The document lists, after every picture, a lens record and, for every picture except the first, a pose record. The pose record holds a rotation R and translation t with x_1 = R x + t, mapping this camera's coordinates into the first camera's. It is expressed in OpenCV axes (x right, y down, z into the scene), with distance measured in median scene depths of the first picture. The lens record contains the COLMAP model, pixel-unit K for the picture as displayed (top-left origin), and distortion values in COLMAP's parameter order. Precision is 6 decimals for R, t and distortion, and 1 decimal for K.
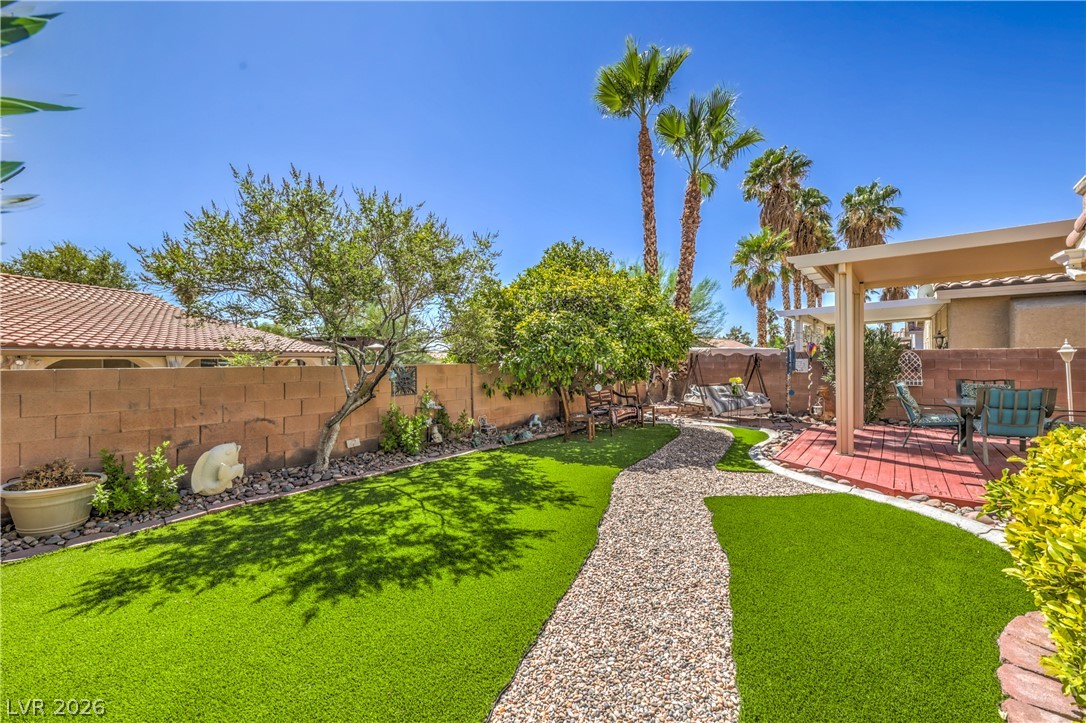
lens RADIAL K [[440.5, 0, 546.7], [0, 440.5, 360.5], [0, 0, 1]] dist [-0.000682, -0.000053]
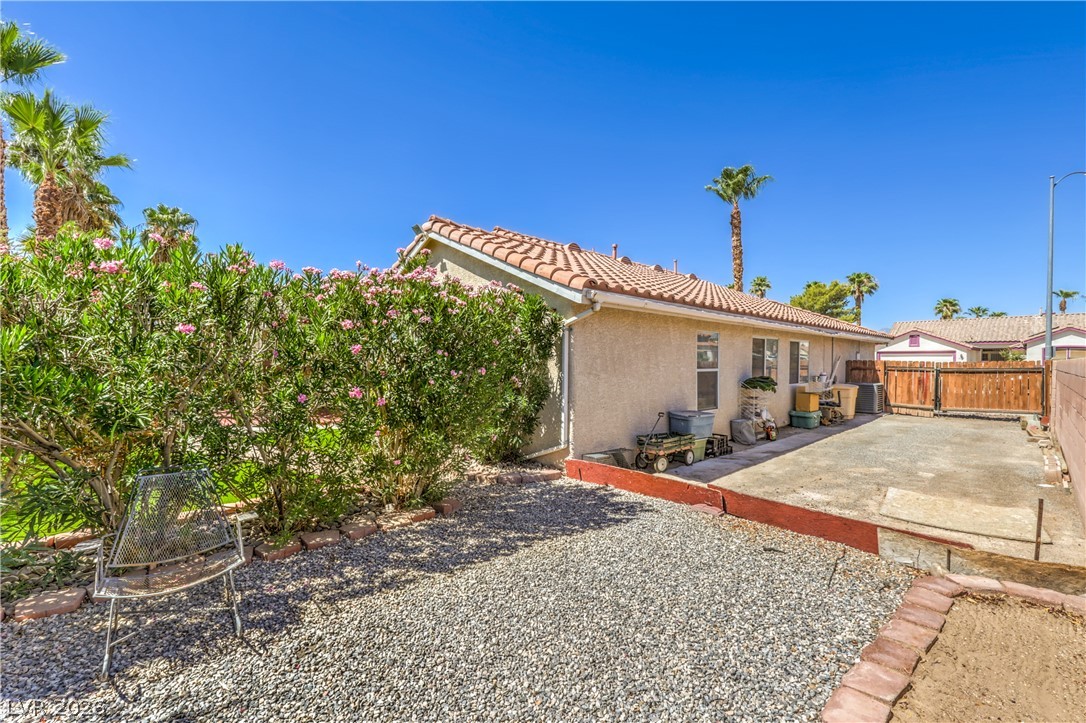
lens RADIAL K [[440.5, 0, 546.7], [0, 440.5, 360.5], [0, 0, 1]] dist [-0.000682, -0.000053]
pose [[0.160737, 0.017614, 0.986840, -0.558110], [0.001694, 0.999834, -0.018122, 0.009489], [-0.986996, 0.004584, 0.160681, -0.281496]]
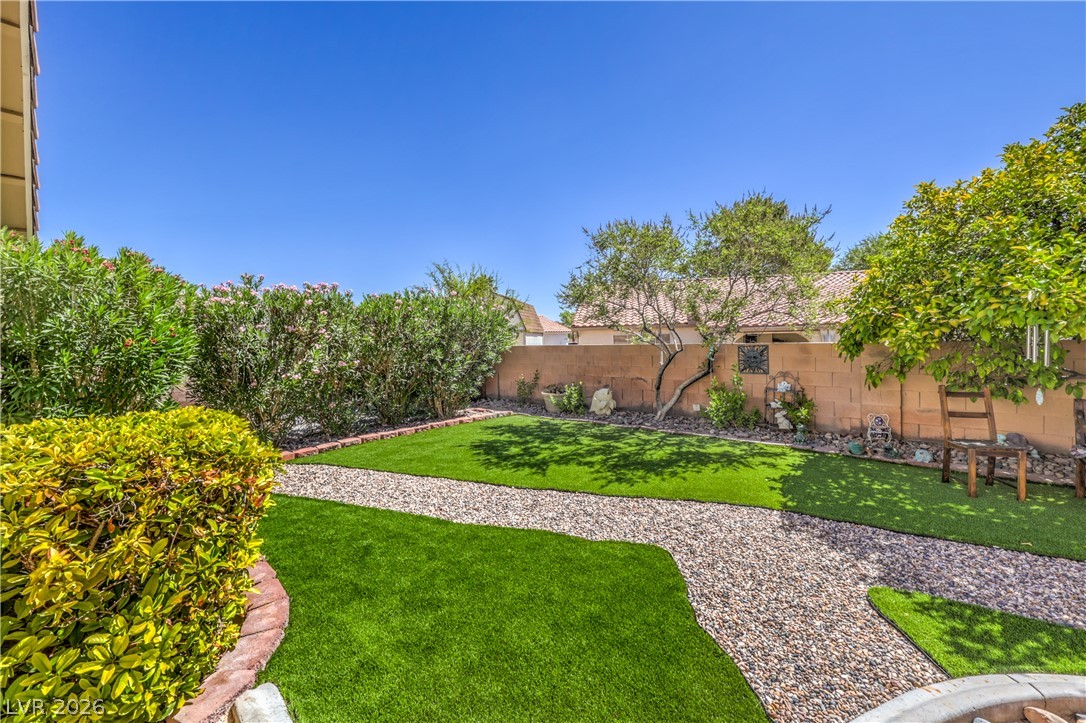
lens RADIAL K [[449.6, 0, 549.5], [0, 449.6, 353.5], [0, 0, 1]] dist [0.000133, -0.000033]
pose [[-0.031070, 0.042981, -0.998593, 0.508977], [0.020301, 0.998896, 0.042363, -0.014402], [0.999311, -0.018957, -0.031908, 0.403061]]
